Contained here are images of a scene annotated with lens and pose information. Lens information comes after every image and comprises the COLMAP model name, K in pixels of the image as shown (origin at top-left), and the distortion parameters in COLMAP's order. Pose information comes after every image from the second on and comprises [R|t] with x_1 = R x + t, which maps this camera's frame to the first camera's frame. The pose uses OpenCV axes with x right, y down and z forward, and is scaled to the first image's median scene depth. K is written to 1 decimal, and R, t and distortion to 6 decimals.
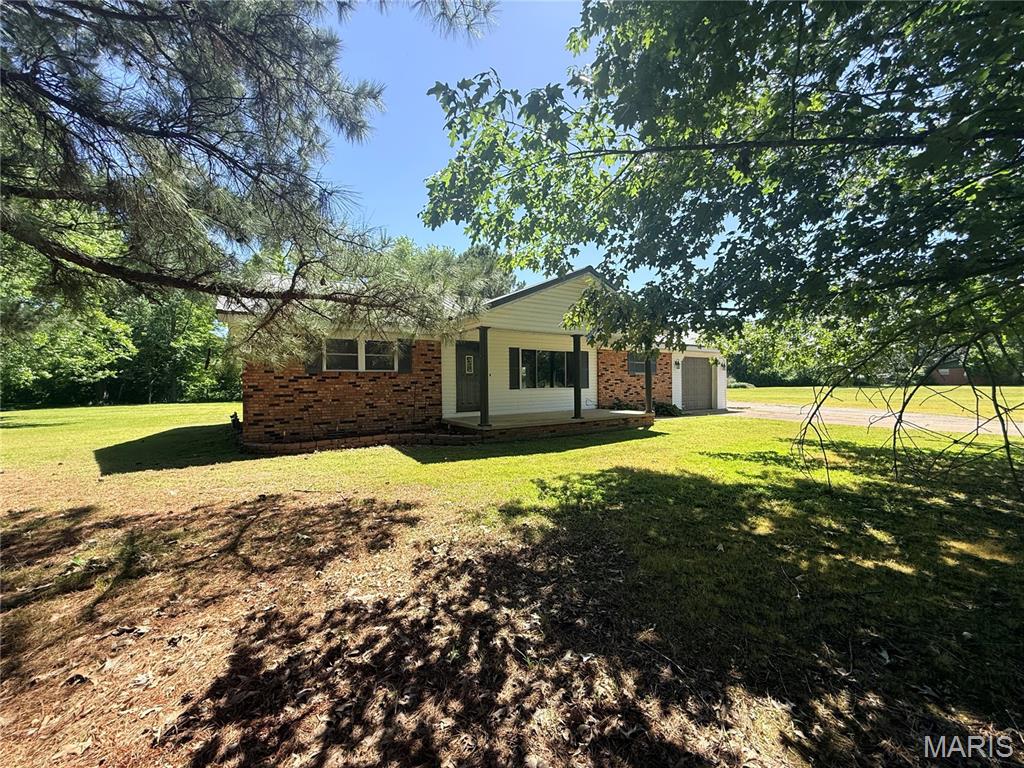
lens RADIAL K [[414.6, 0, 514.0], [0, 414.6, 385.5], [0, 0, 1]] dist [-0.001971, -0.000233]
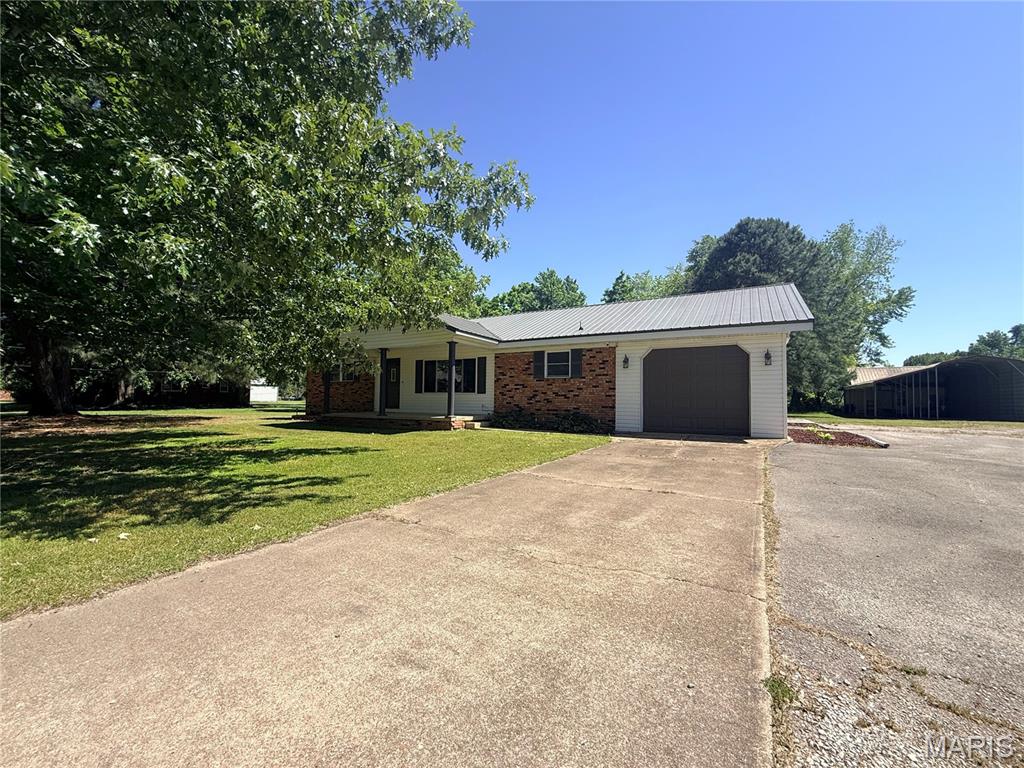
lens RADIAL K [[414.6, 0, 510.7], [0, 414.6, 383.7], [0, 0, 1]] dist [-0.001971, -0.000233]
pose [[0.440551, -0.020685, -0.897489, 1.565579], [-0.020530, 0.999241, -0.033107, 0.020889], [0.897493, 0.033011, 0.439792, 0.883138]]
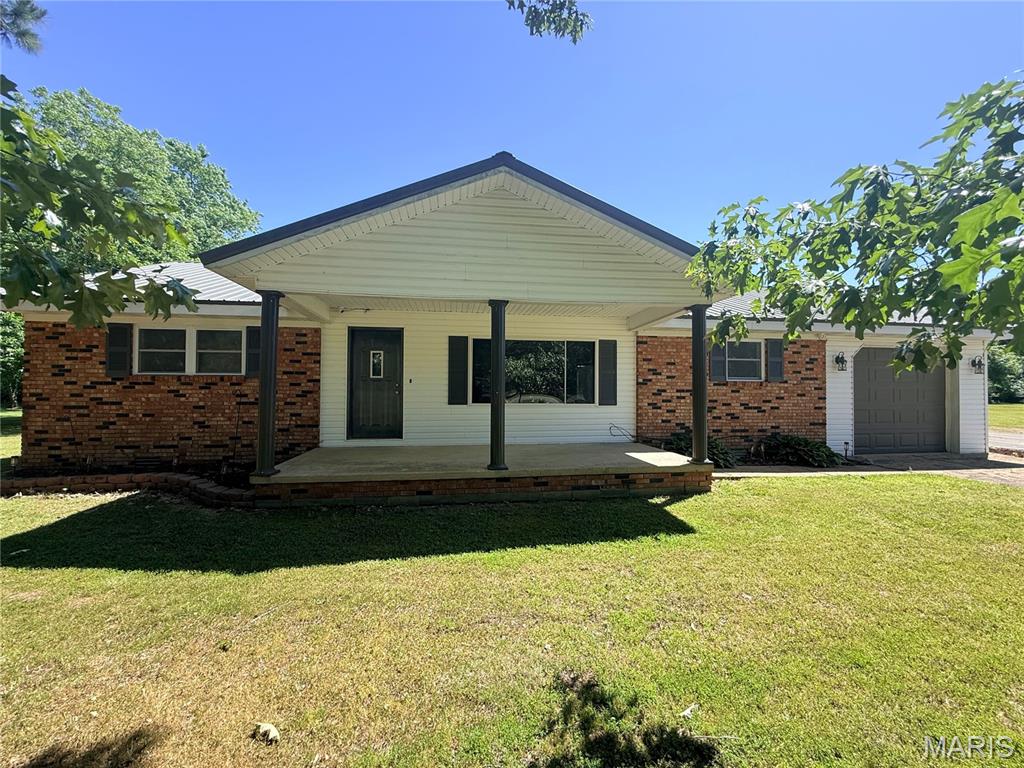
lens RADIAL K [[414.6, 0, 511.6], [0, 414.6, 385.5], [0, 0, 1]] dist [-0.001971, -0.000233]
pose [[0.899503, 0.008303, -0.436835, 0.425152], [-0.015303, 0.999805, -0.012507, -0.015494], [0.436646, 0.017935, 0.899455, 0.614033]]
